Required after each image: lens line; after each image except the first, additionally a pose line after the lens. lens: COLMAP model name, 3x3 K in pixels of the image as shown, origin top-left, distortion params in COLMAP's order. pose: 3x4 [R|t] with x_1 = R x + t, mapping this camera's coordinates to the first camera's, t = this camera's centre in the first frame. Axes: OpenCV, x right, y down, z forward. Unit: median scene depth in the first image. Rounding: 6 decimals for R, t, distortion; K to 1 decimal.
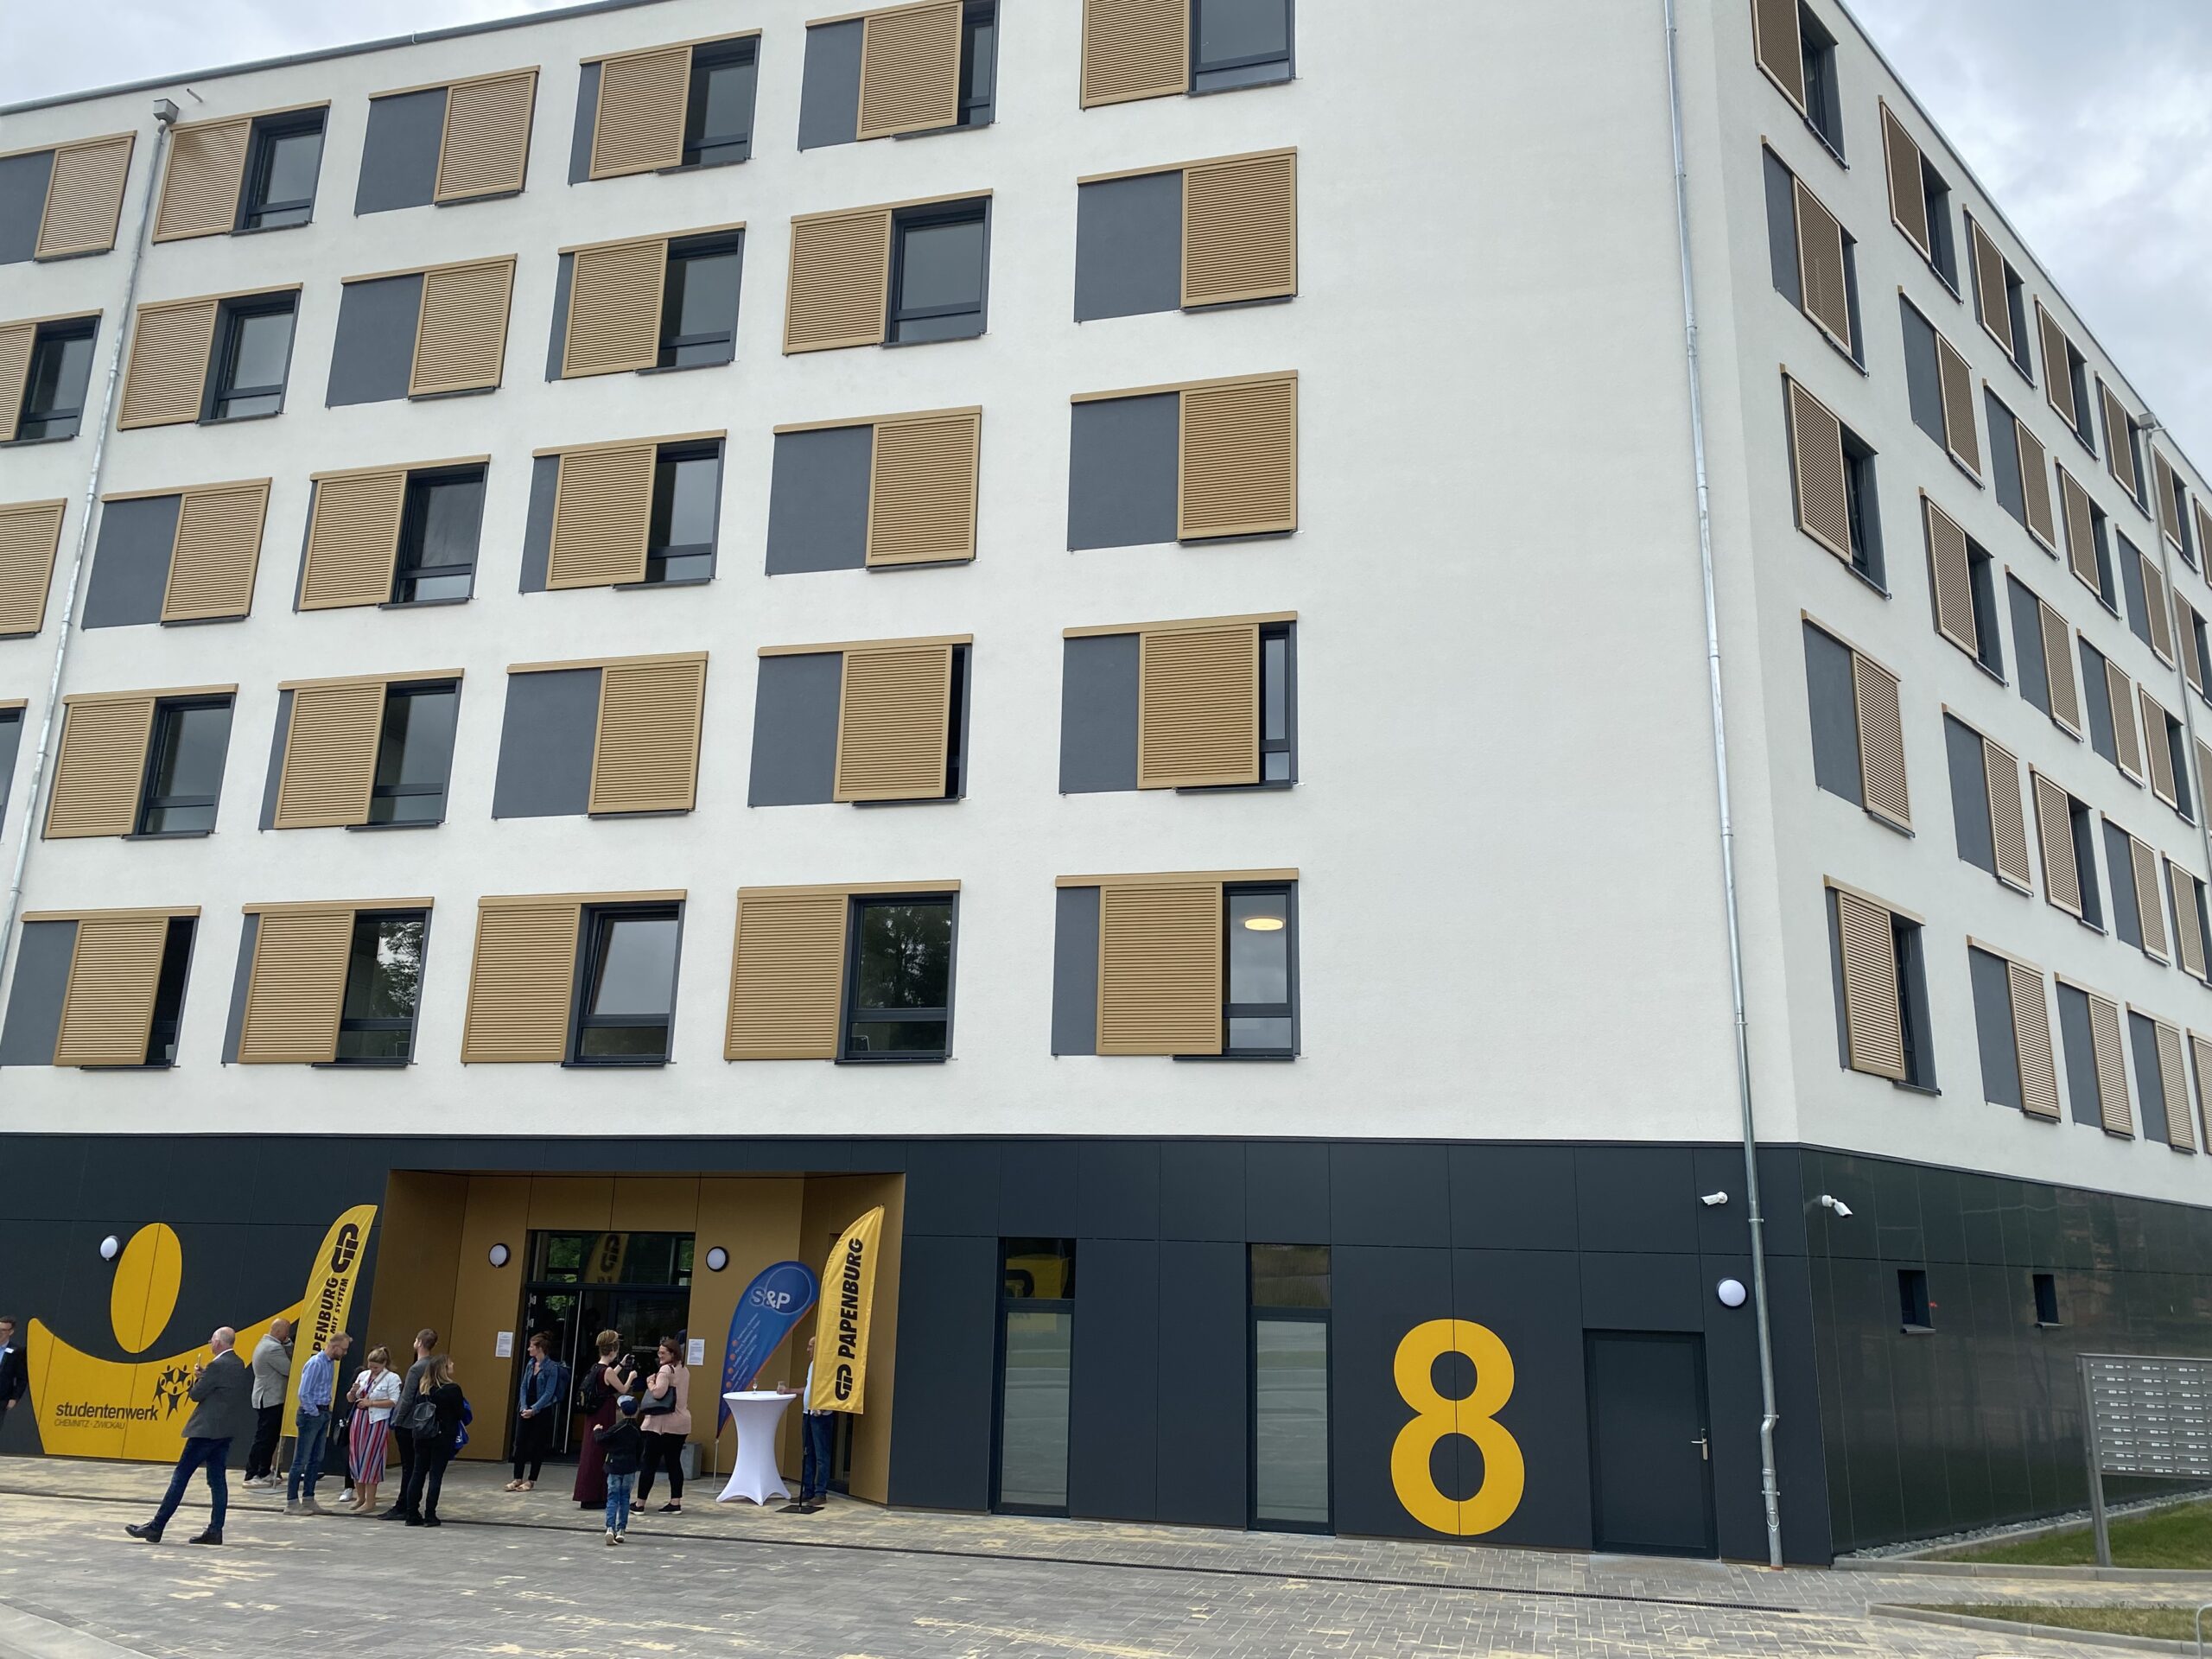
lens RADIAL K [[1660.5, 0, 1106.0], [0, 1660.5, 829.5], [0, 0, 1]] dist [0.040509, -0.078236]
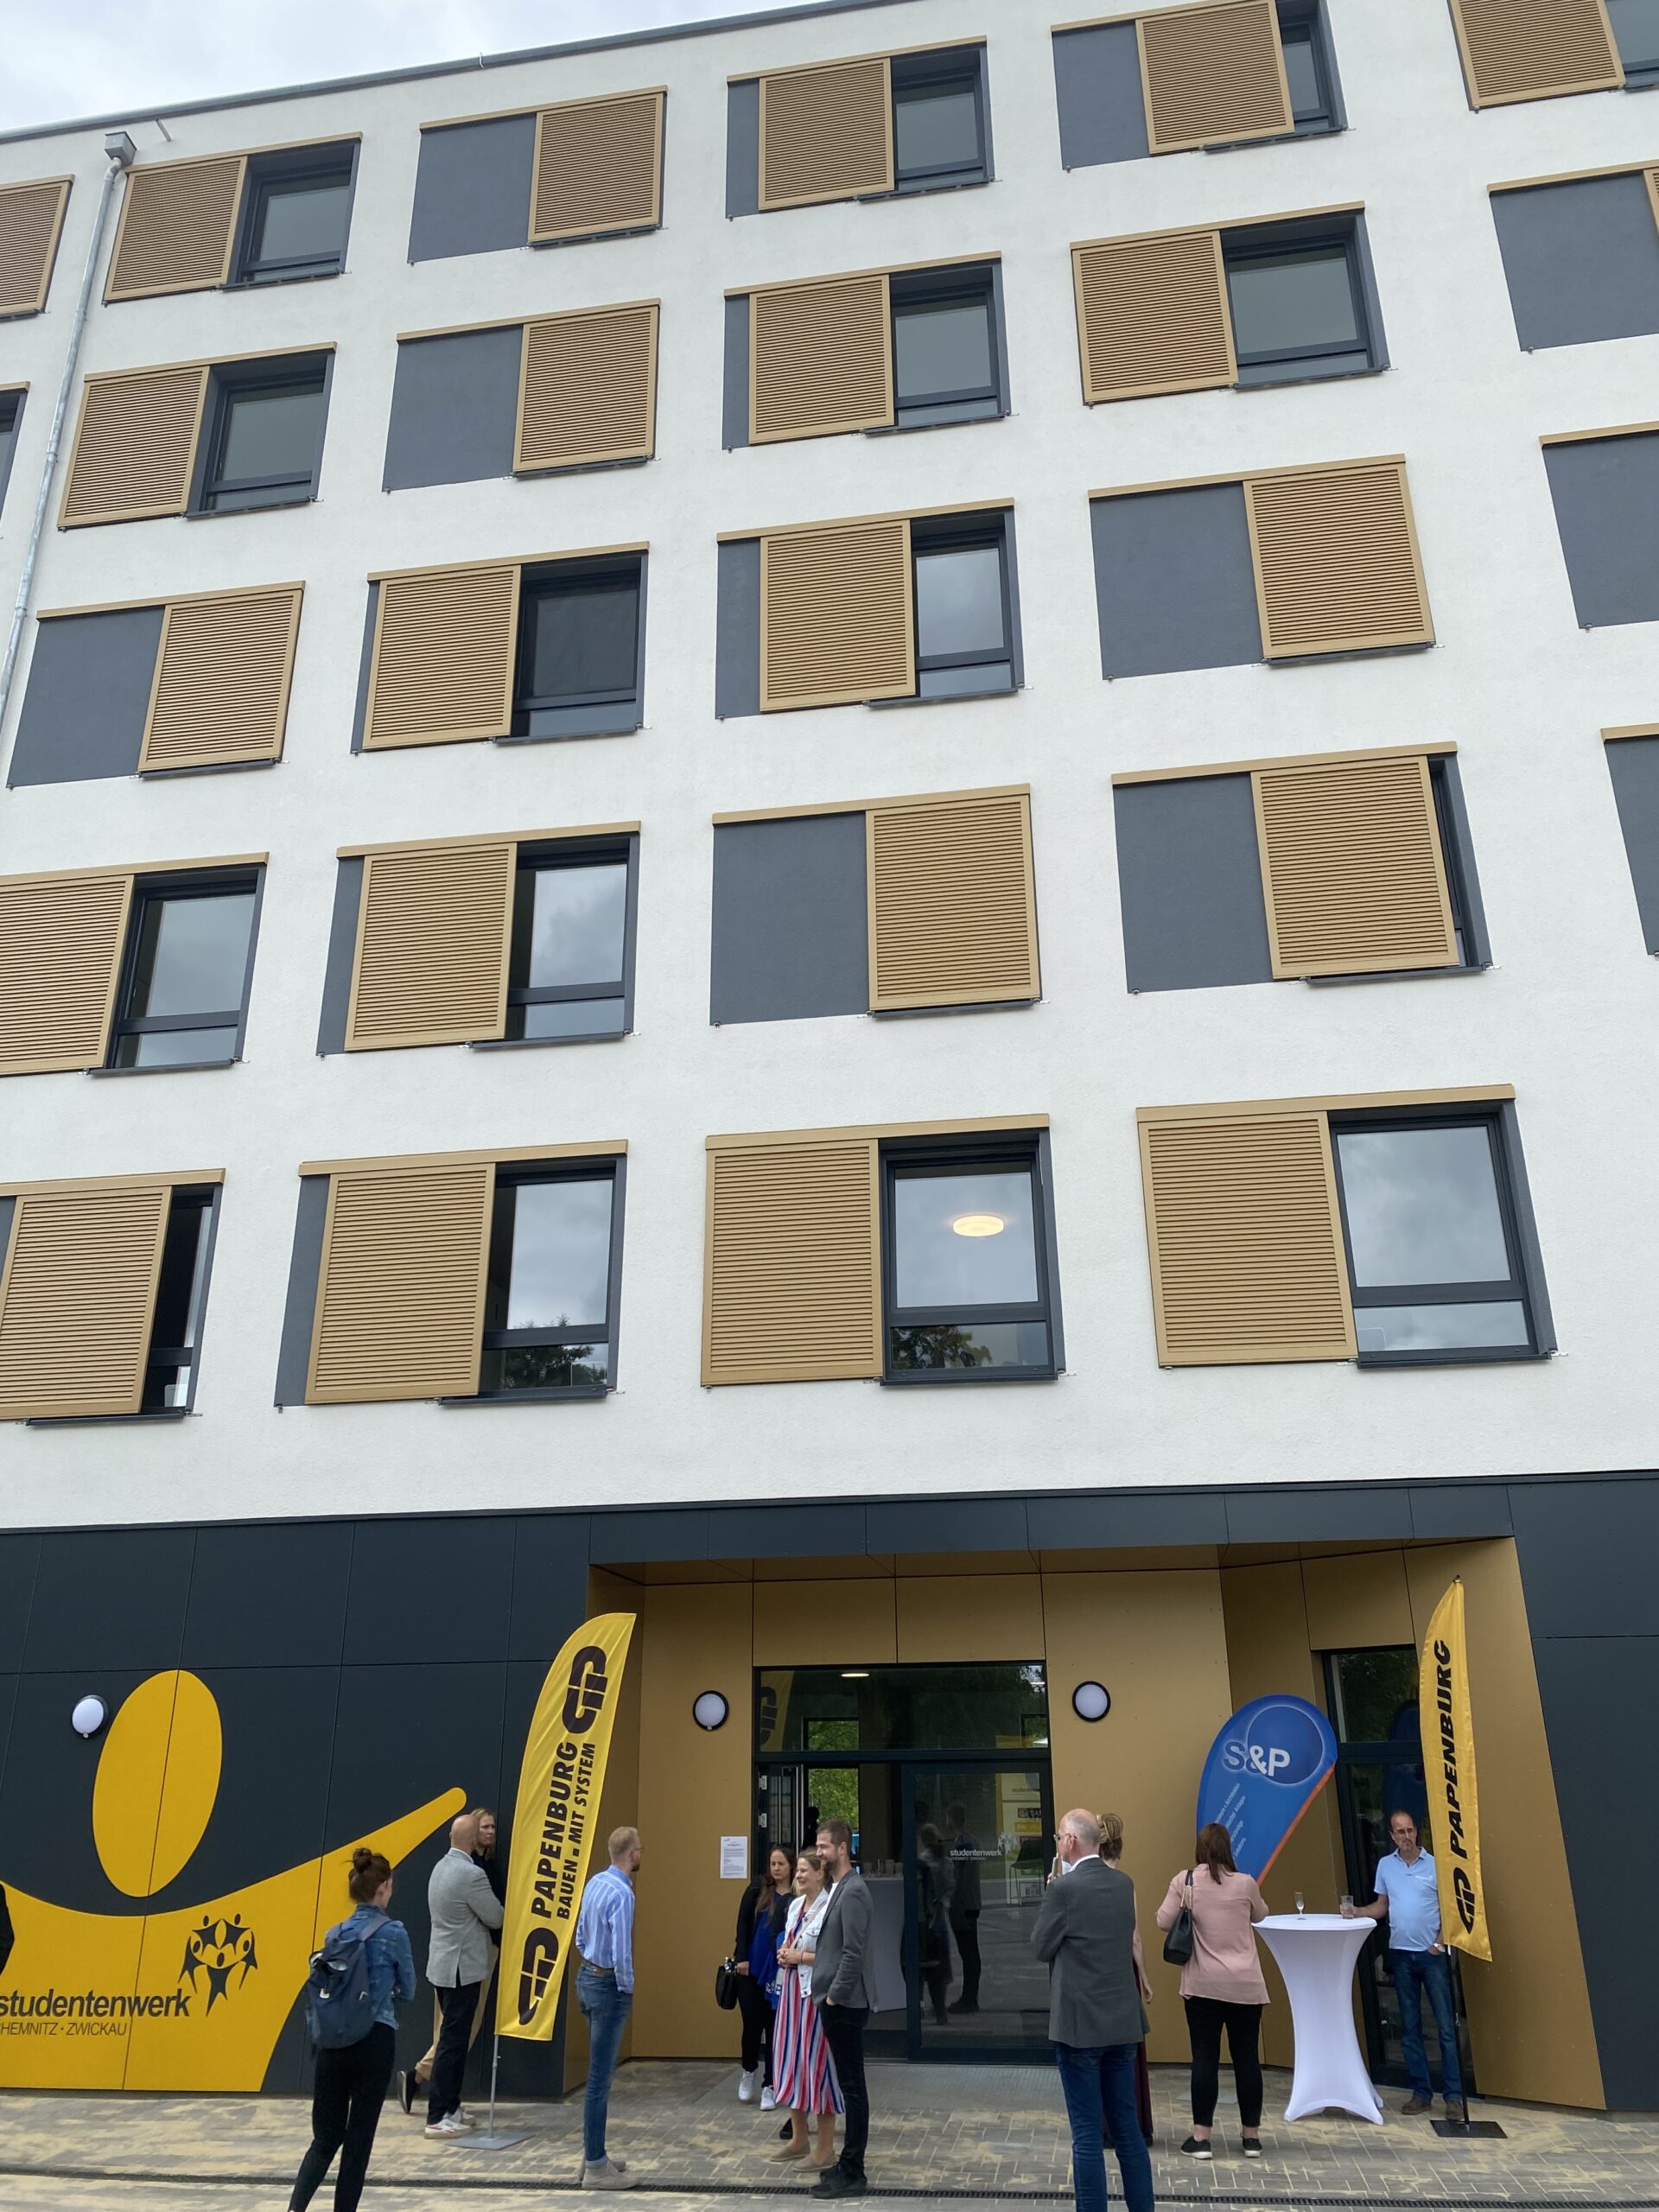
lens RADIAL K [[1660.5, 0, 829.5], [0, 1660.5, 1106.0], [0, 0, 1]] dist [0.040509, -0.078236]
pose [[0.995777, 0.001983, 0.091780, -0.389972], [0.009600, 0.992036, -0.125589, 0.111832], [-0.091298, 0.125940, 0.987828, 0.355417]]
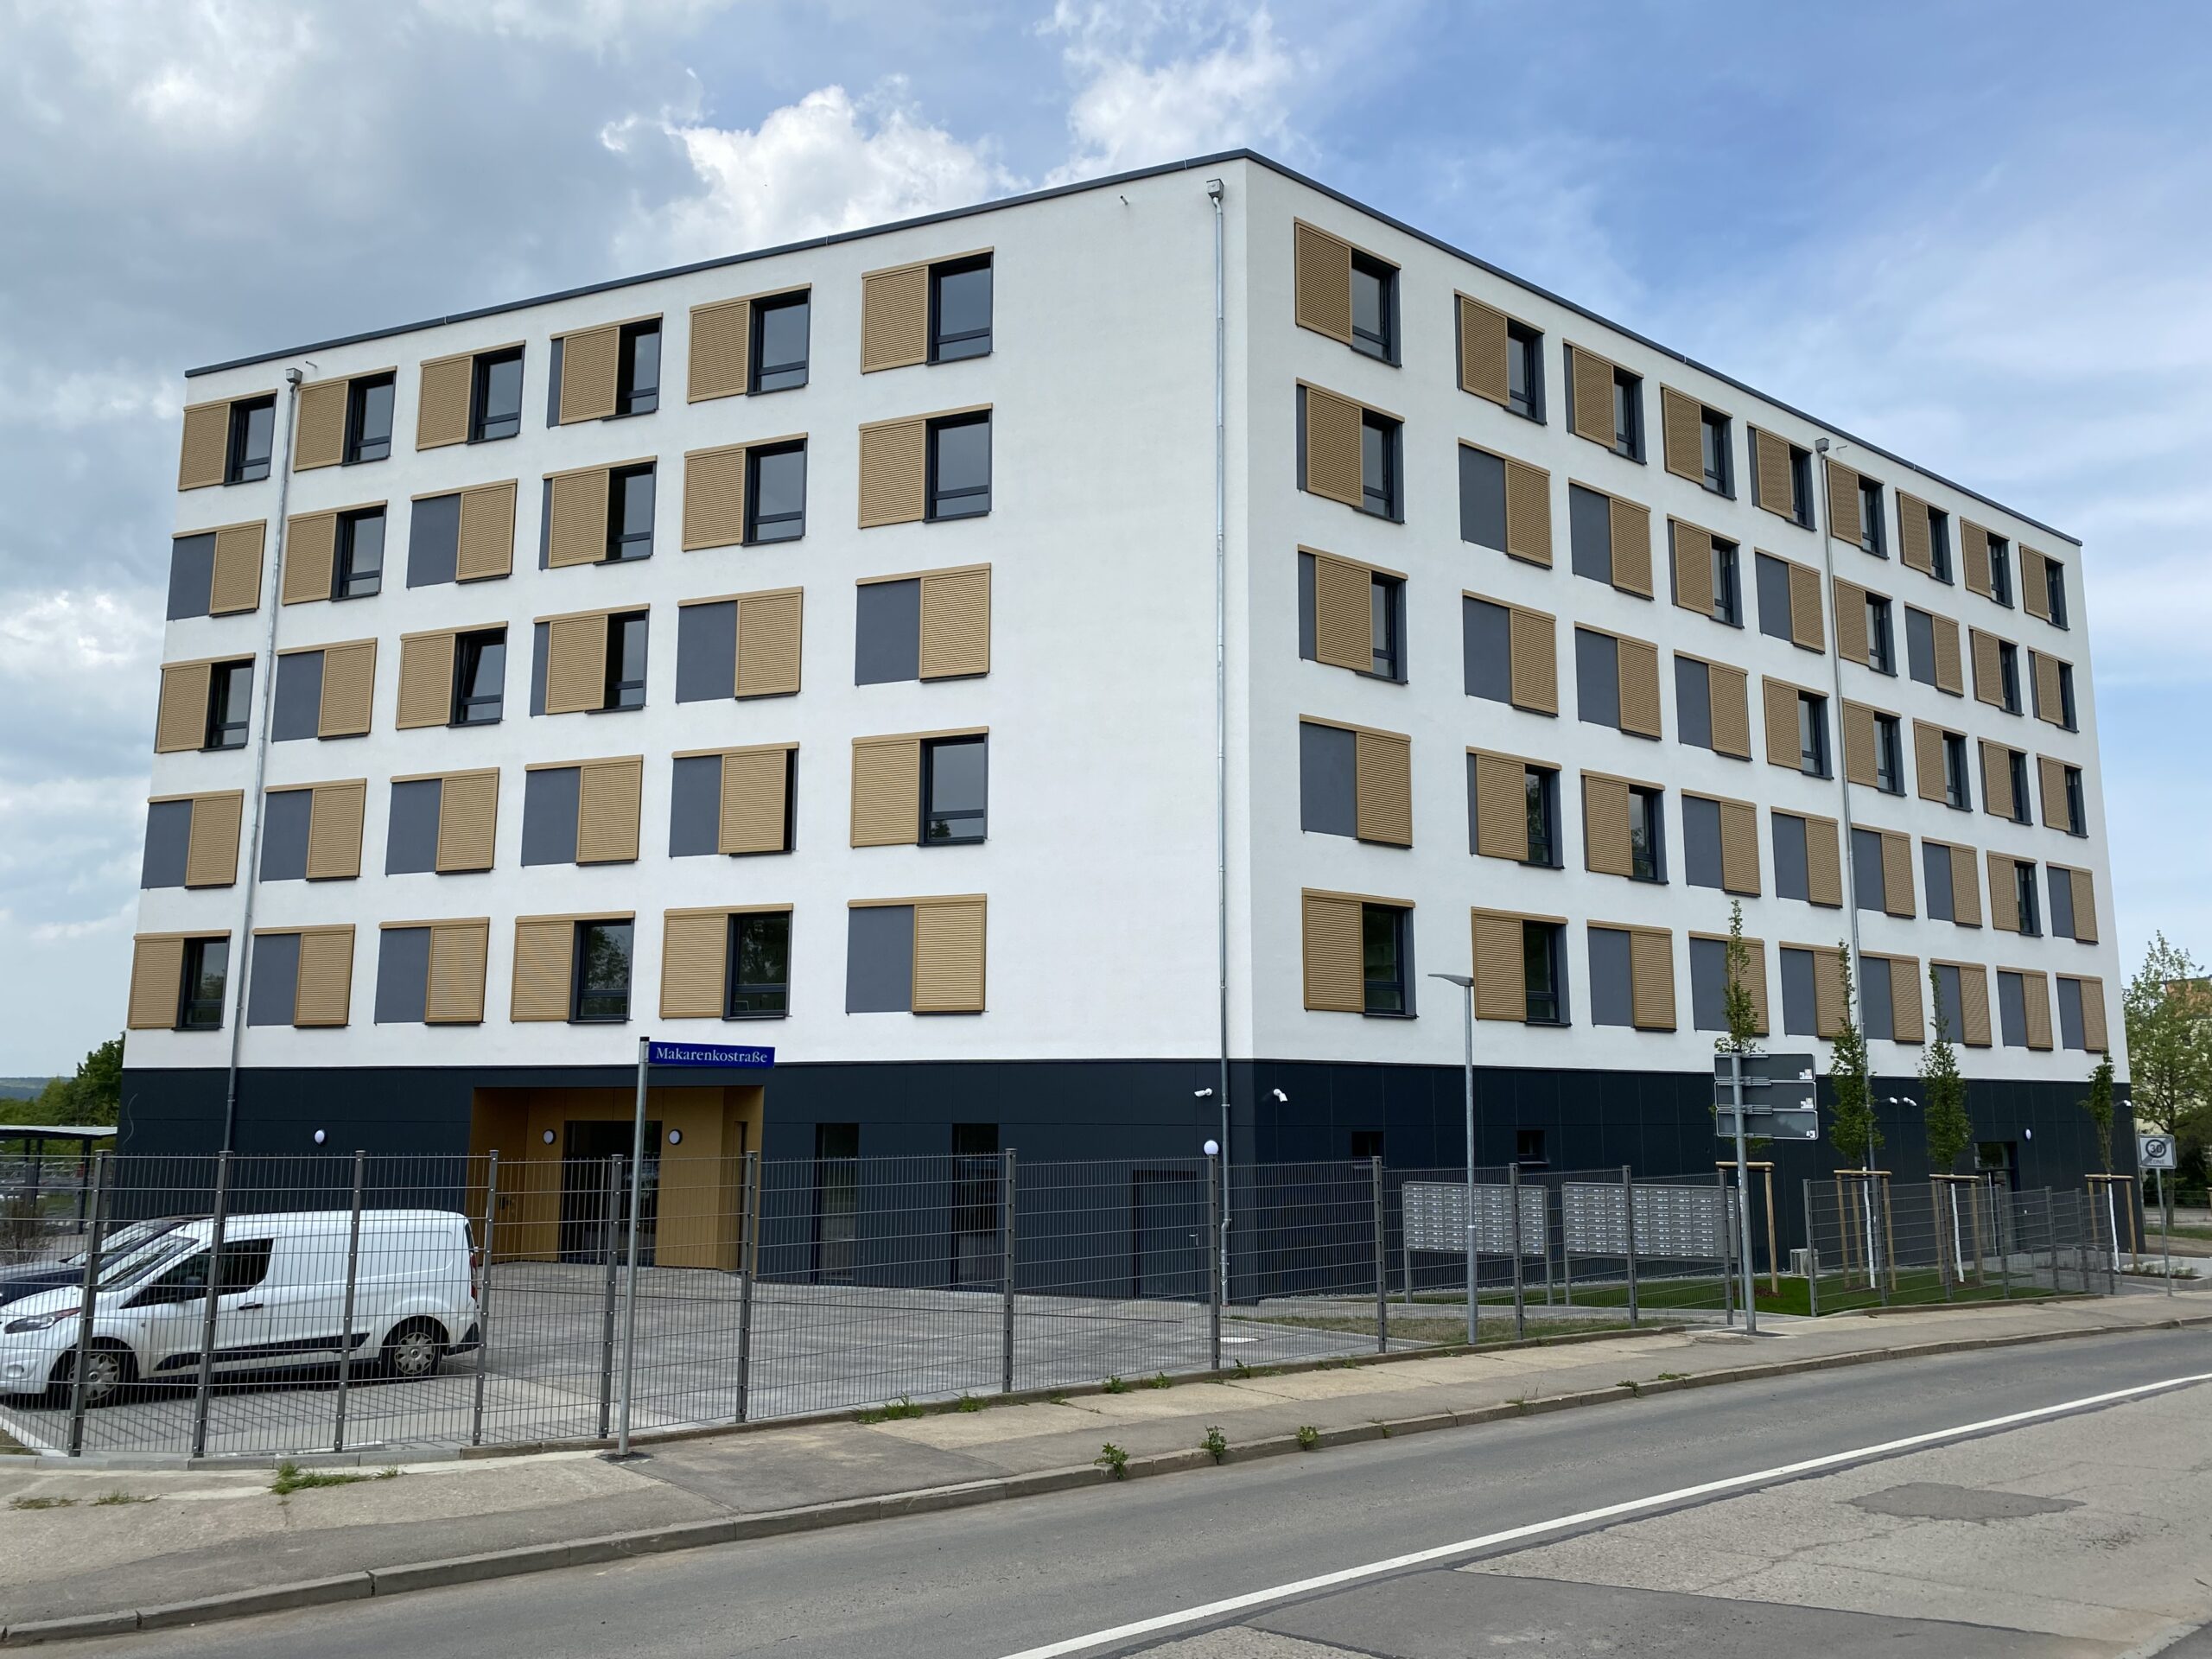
lens RADIAL K [[1719.5, 0, 1106.0], [0, 1719.5, 829.5], [0, 0, 1]] dist [0.049360, -0.239265]
pose [[0.991759, -0.041021, -0.121375, 0.387875], [0.051948, 0.994741, 0.088275, -0.159444], [0.117116, -0.093853, 0.988674, -0.554909]]
